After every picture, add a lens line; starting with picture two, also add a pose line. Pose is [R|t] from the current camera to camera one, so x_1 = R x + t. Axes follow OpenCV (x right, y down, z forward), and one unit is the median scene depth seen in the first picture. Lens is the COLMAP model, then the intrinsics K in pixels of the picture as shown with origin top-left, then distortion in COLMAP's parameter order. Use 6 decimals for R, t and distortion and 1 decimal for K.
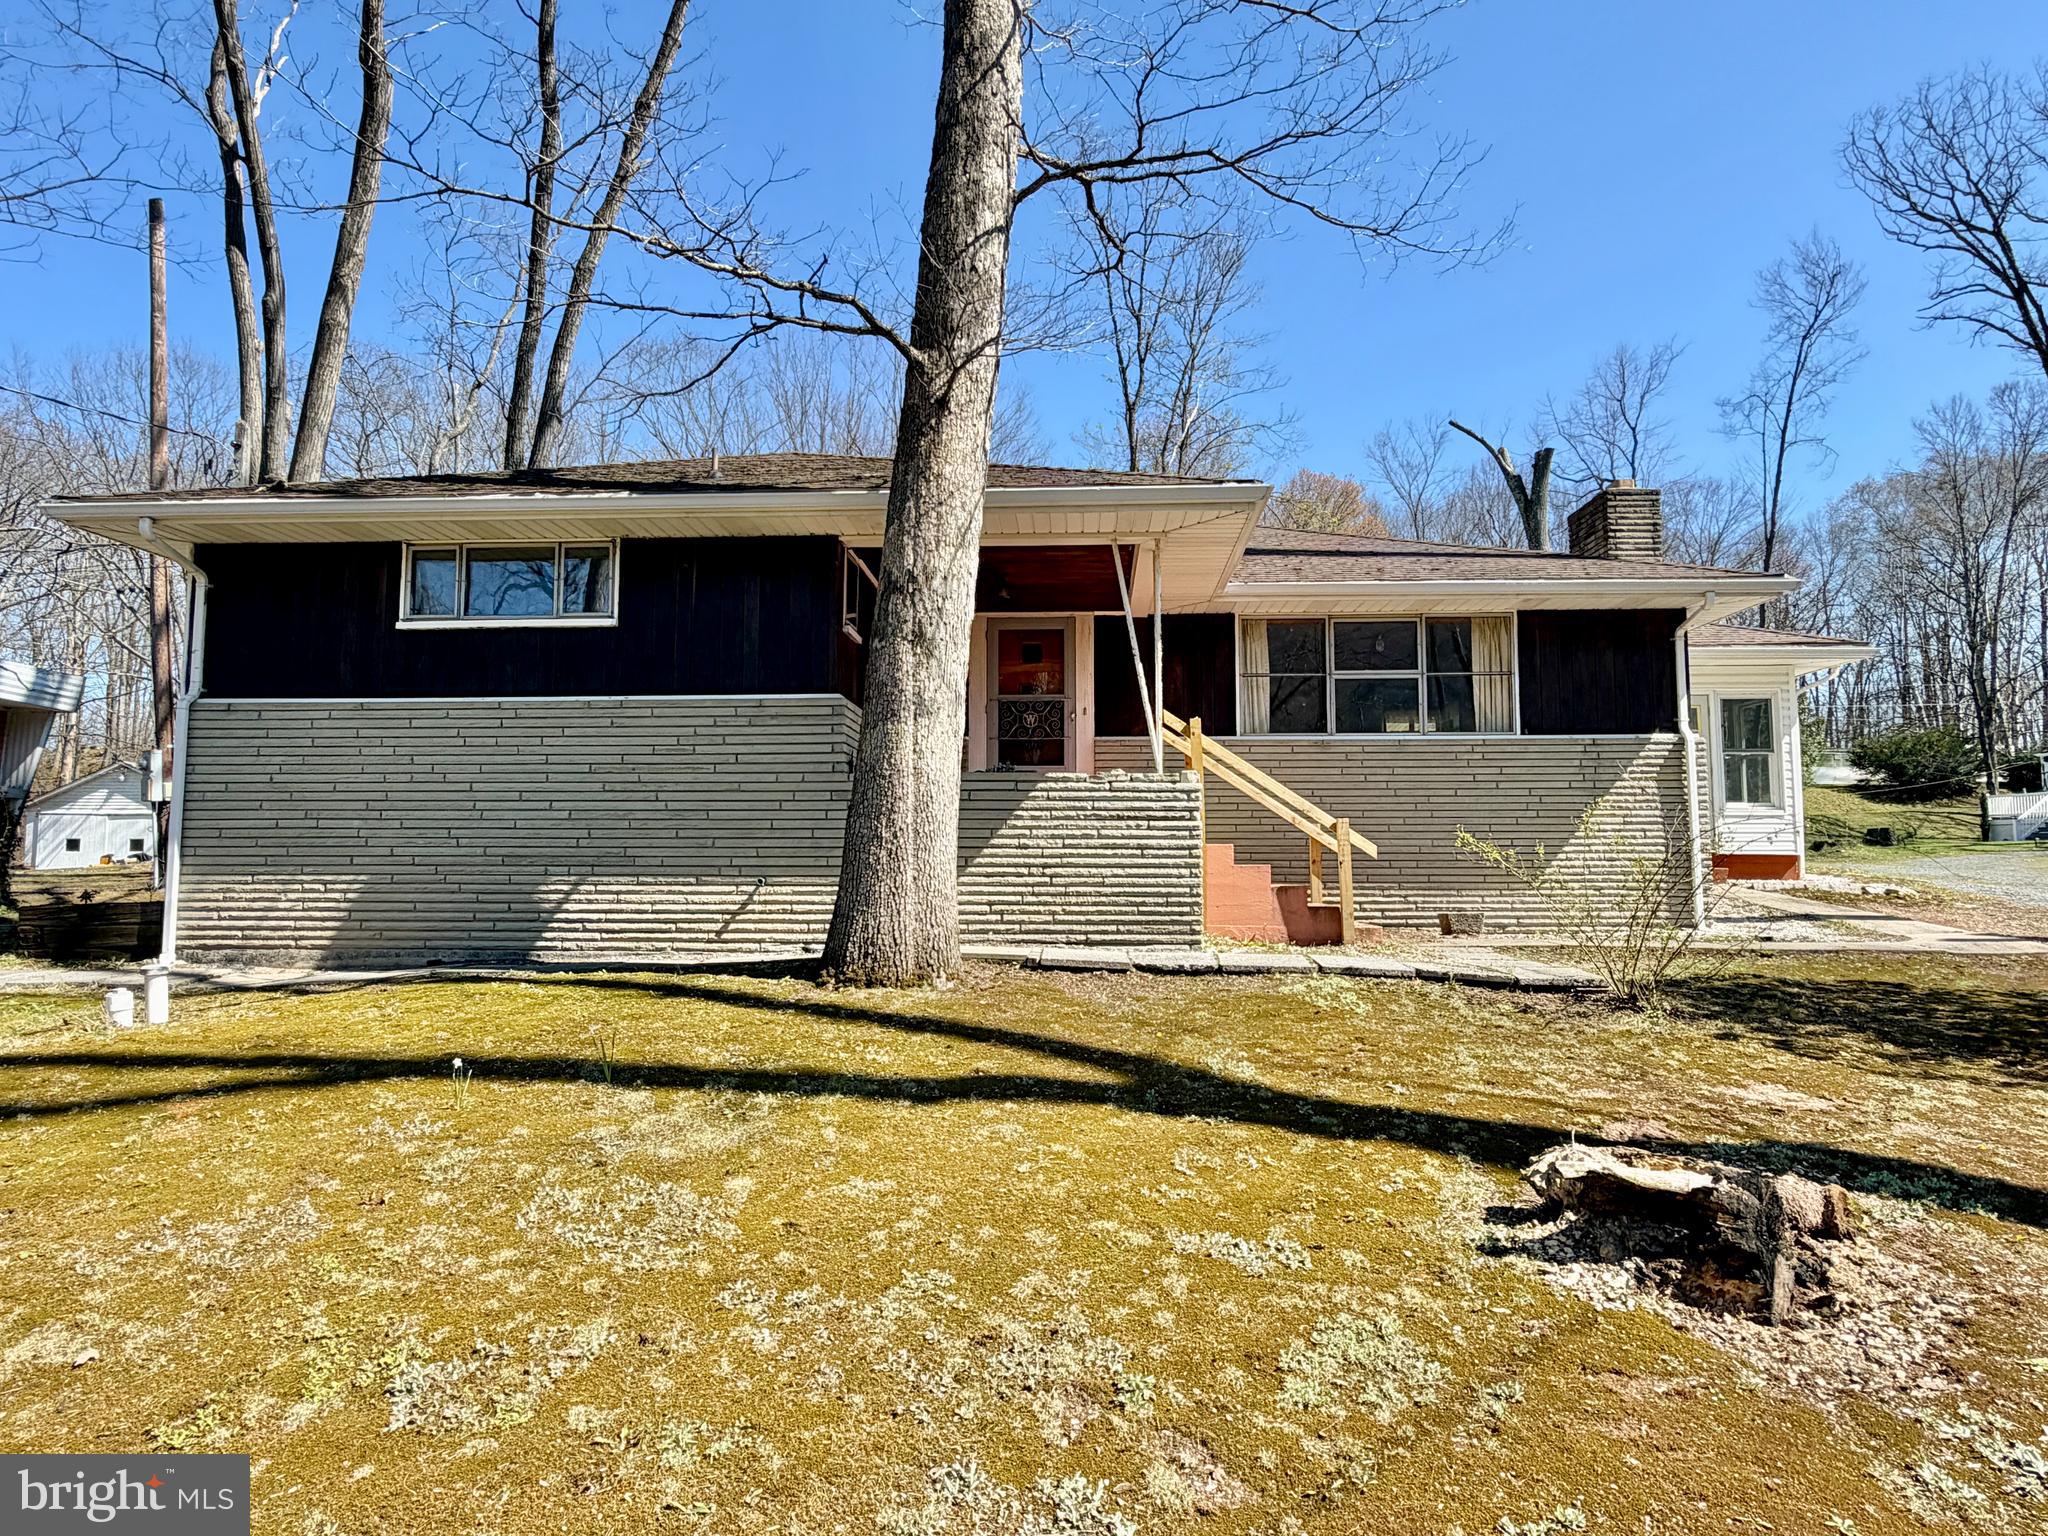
lens RADIAL K [[1195.3, 0, 1024.0], [0, 1195.3, 768.0], [0, 0, 1]] dist [-0.001244, -0.000249]
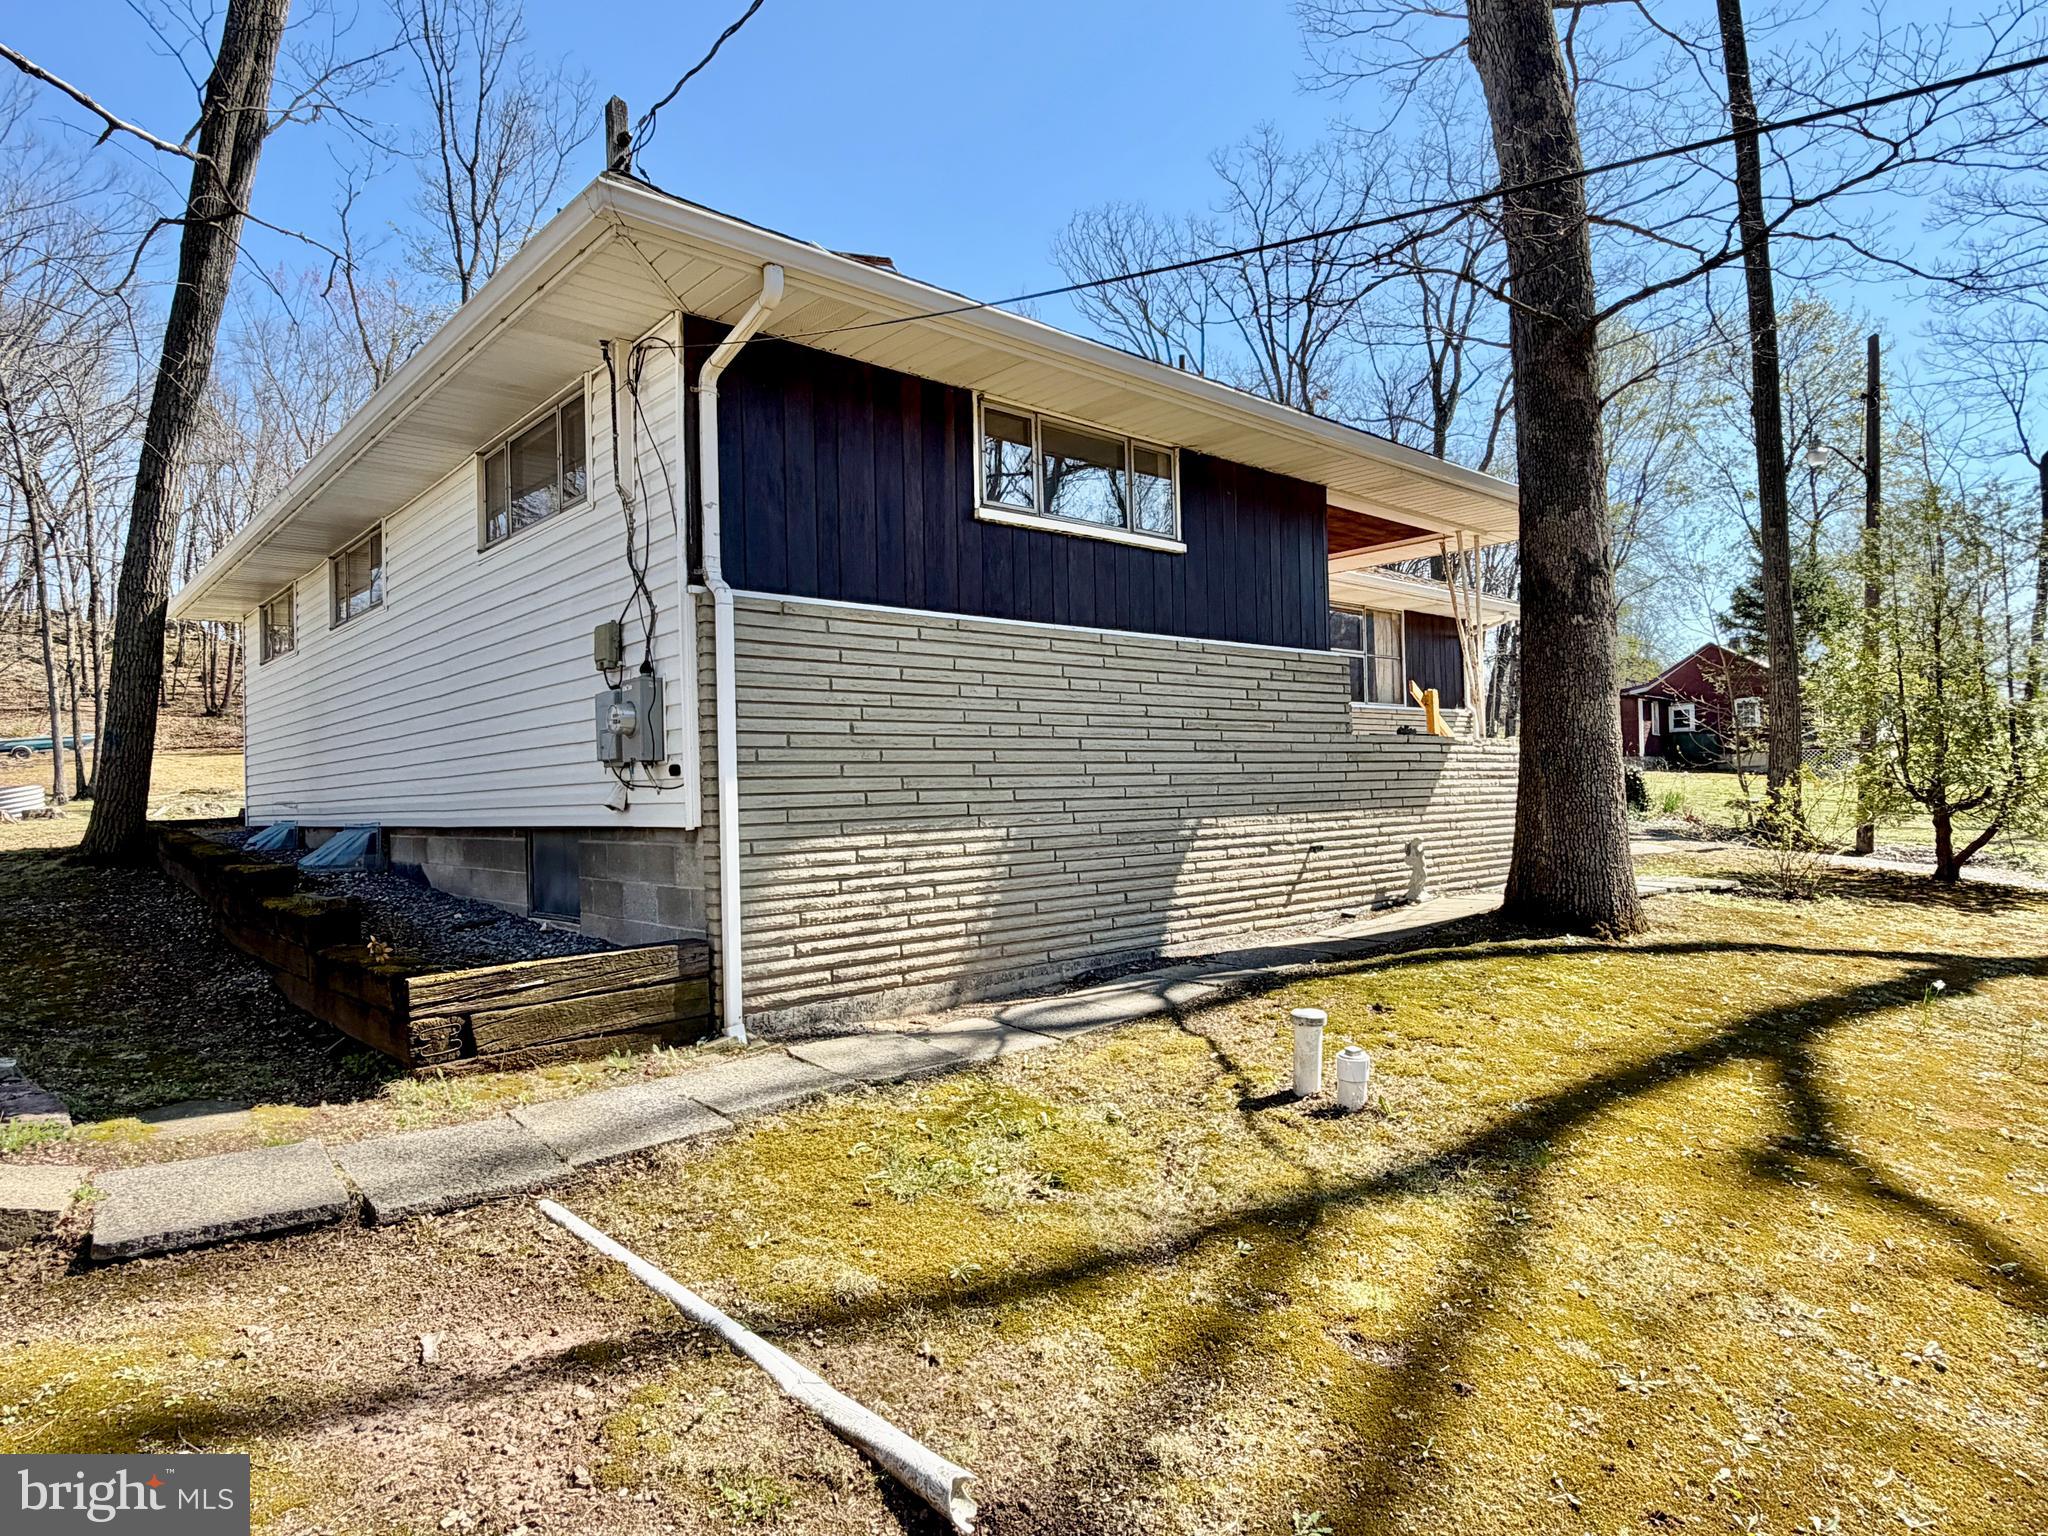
lens RADIAL K [[1195.3, 0, 1024.0], [0, 1195.3, 768.0], [0, 0, 1]] dist [-0.001244, -0.000249]
pose [[0.703543, -0.004980, 0.710635, -1.027699], [-0.030340, 0.998853, 0.037038, 0.003870], [-0.710005, -0.047619, 0.702585, 0.491892]]
